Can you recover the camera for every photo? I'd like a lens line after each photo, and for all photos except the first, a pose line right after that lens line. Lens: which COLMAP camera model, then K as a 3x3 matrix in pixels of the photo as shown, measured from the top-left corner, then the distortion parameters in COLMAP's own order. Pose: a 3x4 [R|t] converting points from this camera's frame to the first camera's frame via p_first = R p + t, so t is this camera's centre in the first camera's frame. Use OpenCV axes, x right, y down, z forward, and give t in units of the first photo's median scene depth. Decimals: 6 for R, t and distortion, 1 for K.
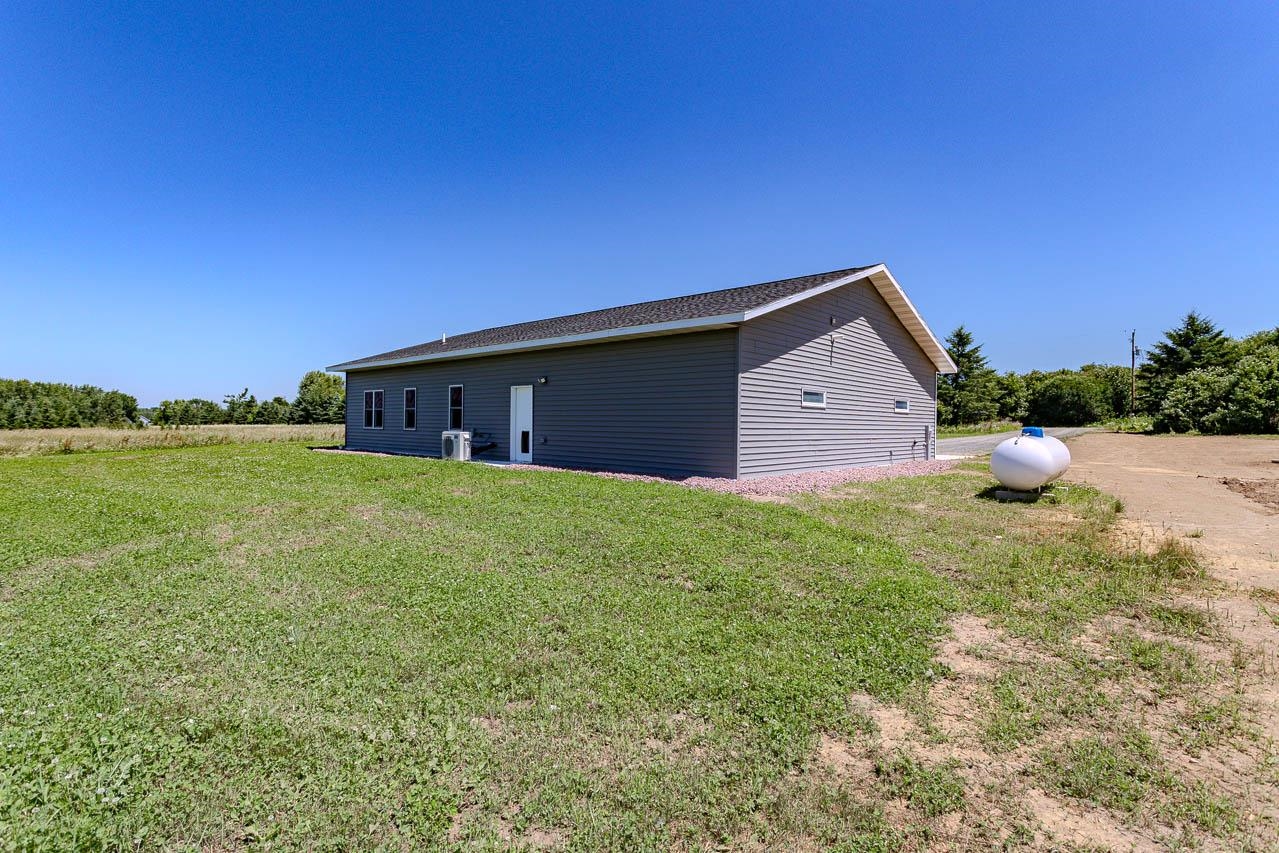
lens RADIAL K [[601.3, 0, 639.5], [0, 601.3, 426.5], [0, 0, 1]] dist [0.000321, 0.001069]
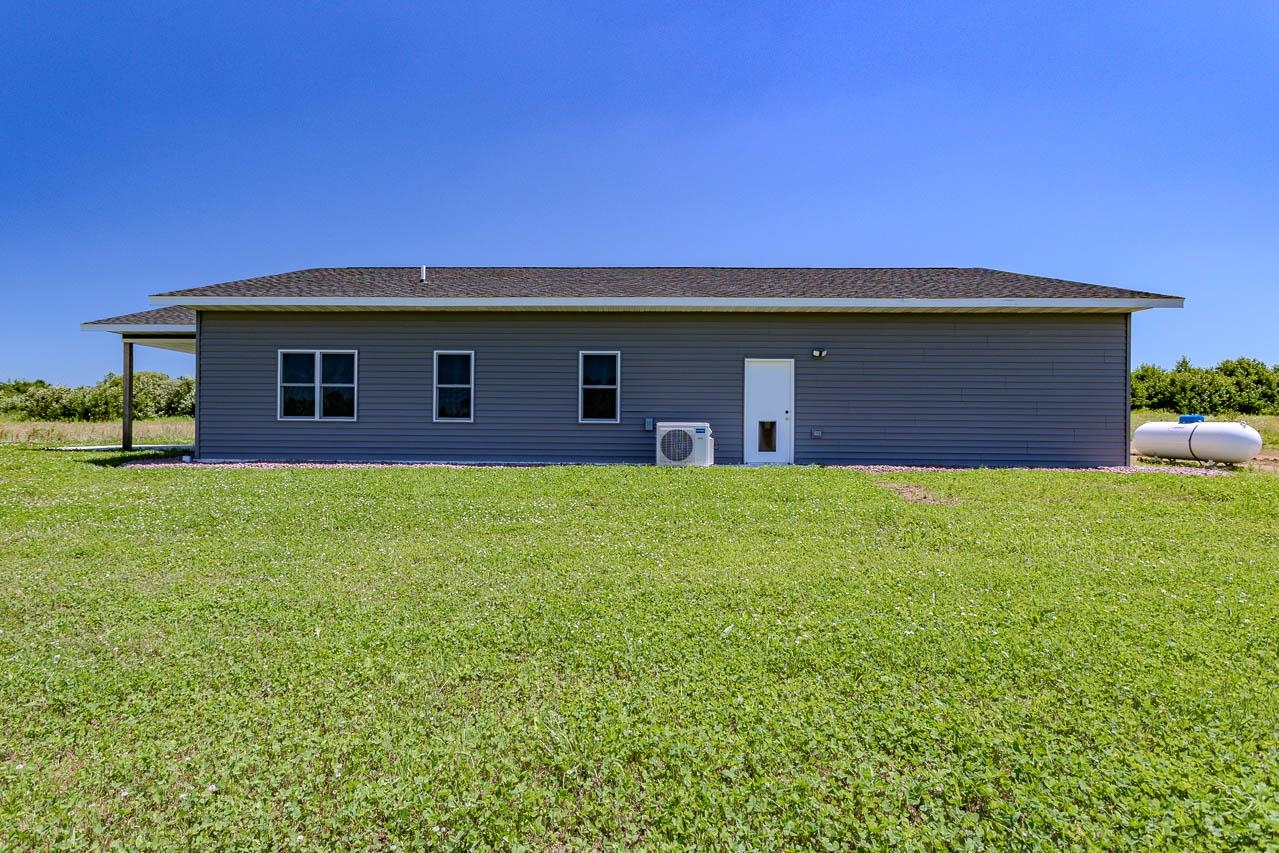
lens RADIAL K [[601.3, 0, 639.5], [0, 601.3, 426.5], [0, 0, 1]] dist [0.000321, 0.001069]
pose [[0.752870, -0.002486, 0.658165, -0.775948], [0.007078, 0.999966, -0.004319, 0.015186], [-0.658132, 0.007910, 0.752861, 0.556169]]
